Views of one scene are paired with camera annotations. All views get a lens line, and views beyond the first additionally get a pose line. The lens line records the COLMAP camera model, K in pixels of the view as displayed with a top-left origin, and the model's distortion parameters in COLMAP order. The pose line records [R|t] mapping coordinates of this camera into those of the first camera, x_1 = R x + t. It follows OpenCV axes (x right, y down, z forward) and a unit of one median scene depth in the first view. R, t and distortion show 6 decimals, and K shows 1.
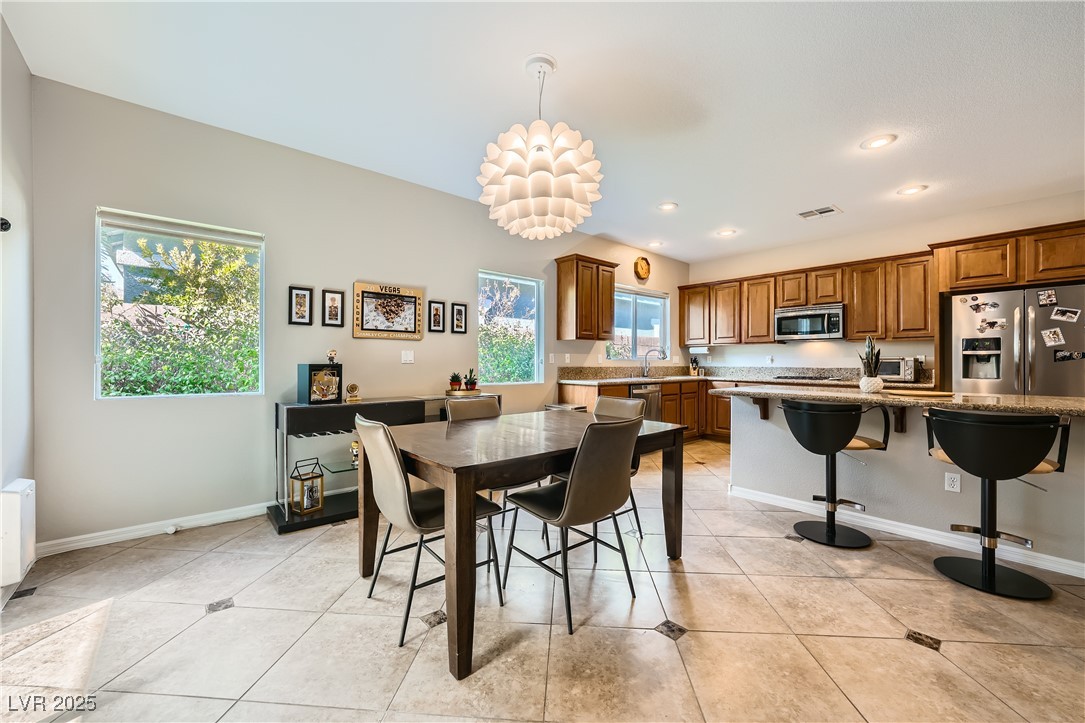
lens RADIAL K [[427.9, 0, 540.1], [0, 427.9, 351.5], [0, 0, 1]] dist [-0.014961, 0.003973]
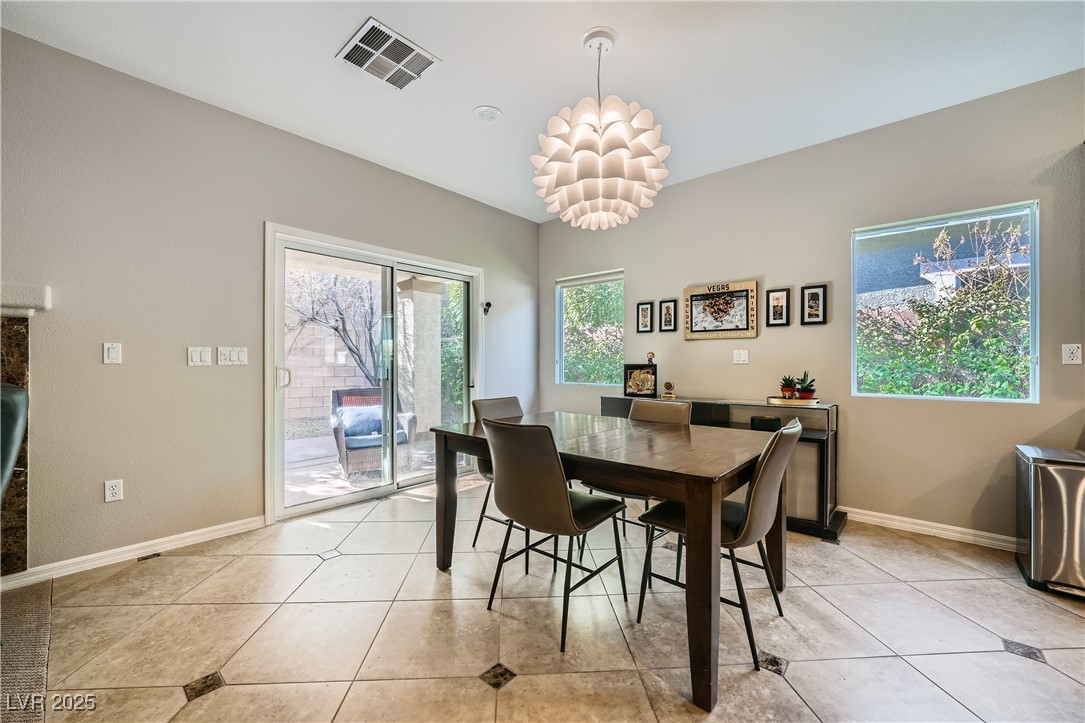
lens RADIAL K [[427.9, 0, 542.9], [0, 427.9, 362.8], [0, 0, 1]] dist [-0.014961, 0.003973]
pose [[0.136358, -0.003408, -0.990654, 0.522663], [0.023474, 0.999724, -0.000208, 0.015055], [0.990381, -0.023226, 0.136400, 0.438813]]
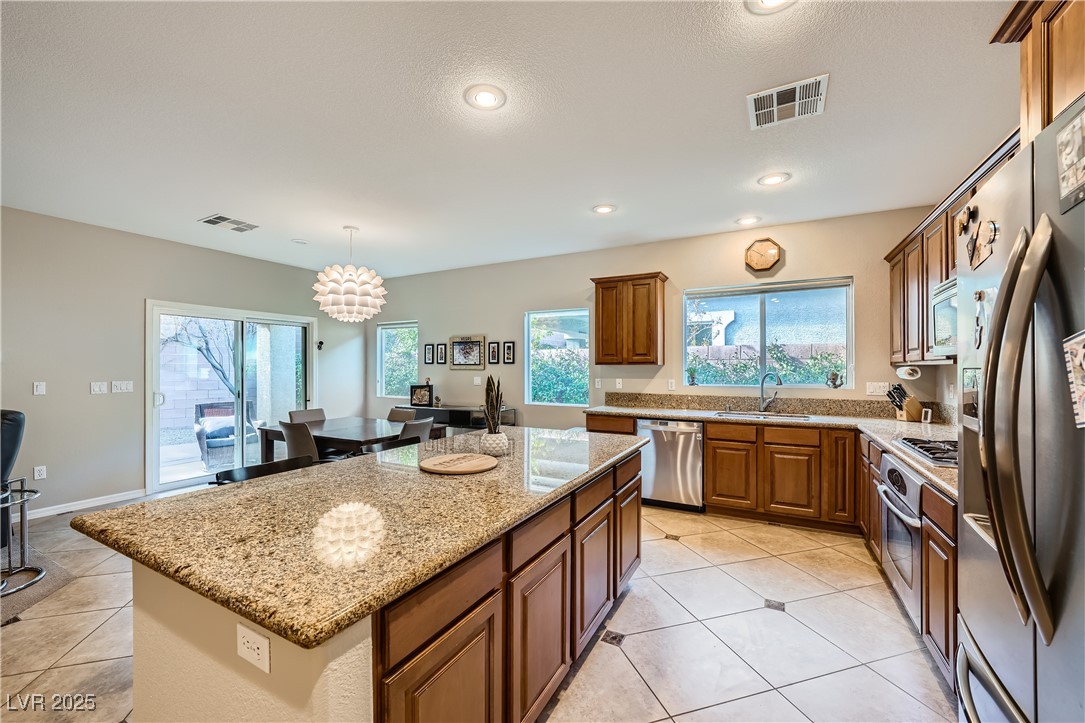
lens RADIAL K [[427.9, 0, 542.5], [0, 427.9, 365.1], [0, 0, 1]] dist [-0.014961, 0.003973]
pose [[0.356183, -0.006584, -0.934393, 1.163946], [0.024014, 0.999709, 0.002110, -0.040354], [0.934107, -0.023190, 0.356238, 0.652169]]
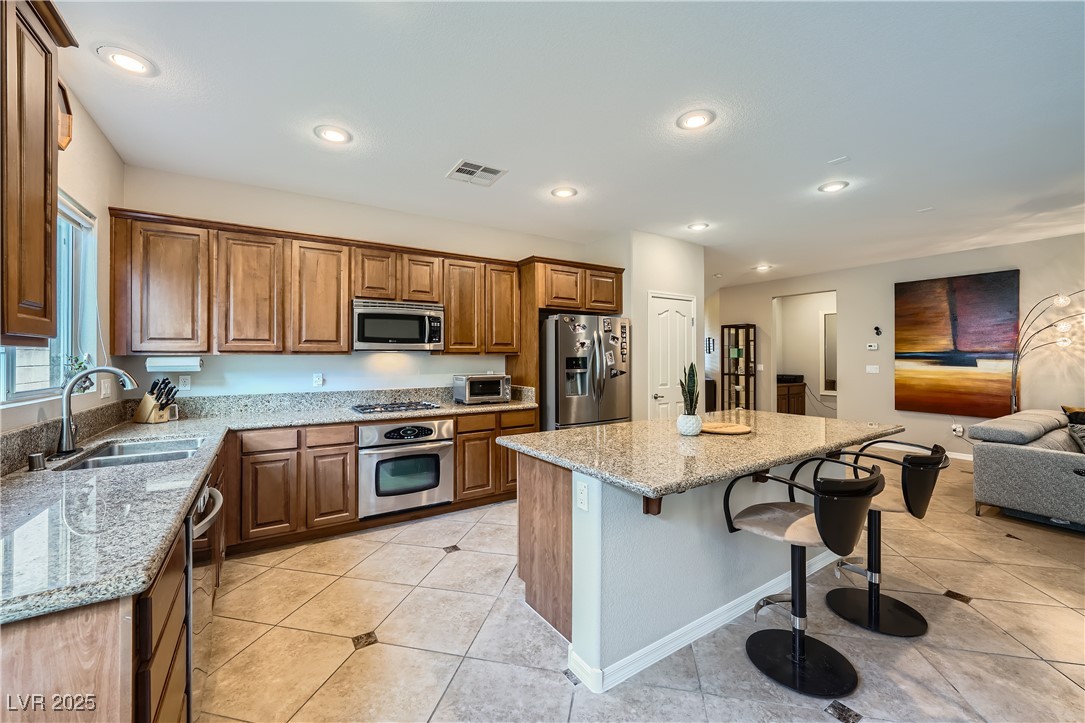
lens RADIAL K [[427.9, 0, 542.2], [0, 427.9, 354.6], [0, 0, 1]] dist [-0.014961, 0.003973]
pose [[0.136372, 0.004921, 0.990646, -0.027530], [-0.020573, 0.999786, -0.002134, -0.033234], [-0.990444, -0.020089, 0.136444, 0.919330]]
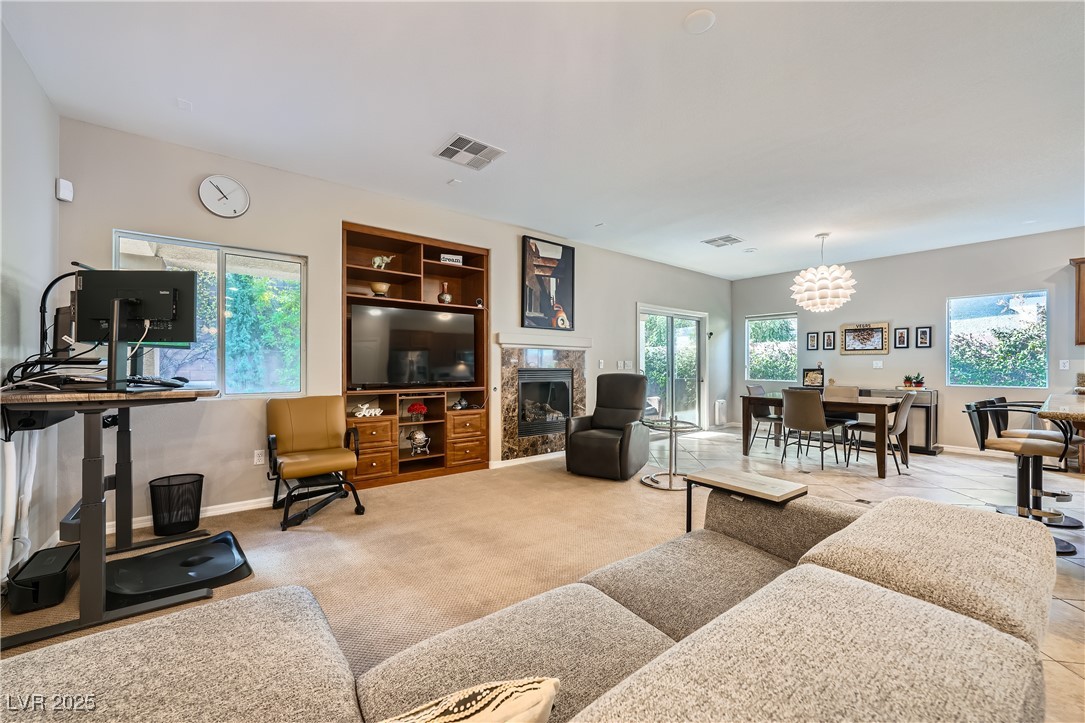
lens RADIAL K [[427.9, 0, 542.7], [0, 427.9, 365.9], [0, 0, 1]] dist [-0.014961, 0.003973]
pose [[-0.039662, -0.001868, -0.999211, 1.334394], [0.022077, 0.999753, -0.002746, -0.006386], [0.998969, -0.022168, -0.039611, -0.220257]]
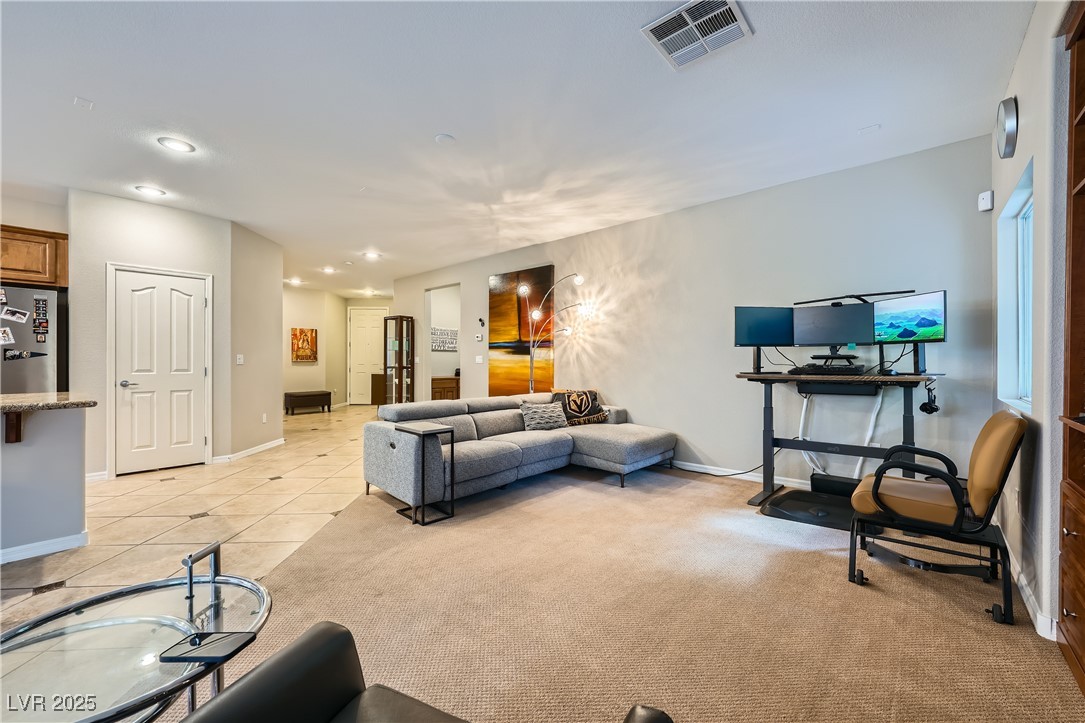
lens RADIAL K [[427.9, 0, 541.0], [0, 427.9, 362.7], [0, 0, 1]] dist [-0.014961, 0.003973]
pose [[-0.130233, -0.004991, 0.991471, 0.041634], [-0.024247, 0.999704, 0.001847, -0.003316], [-0.991187, -0.023800, -0.130316, -0.130994]]
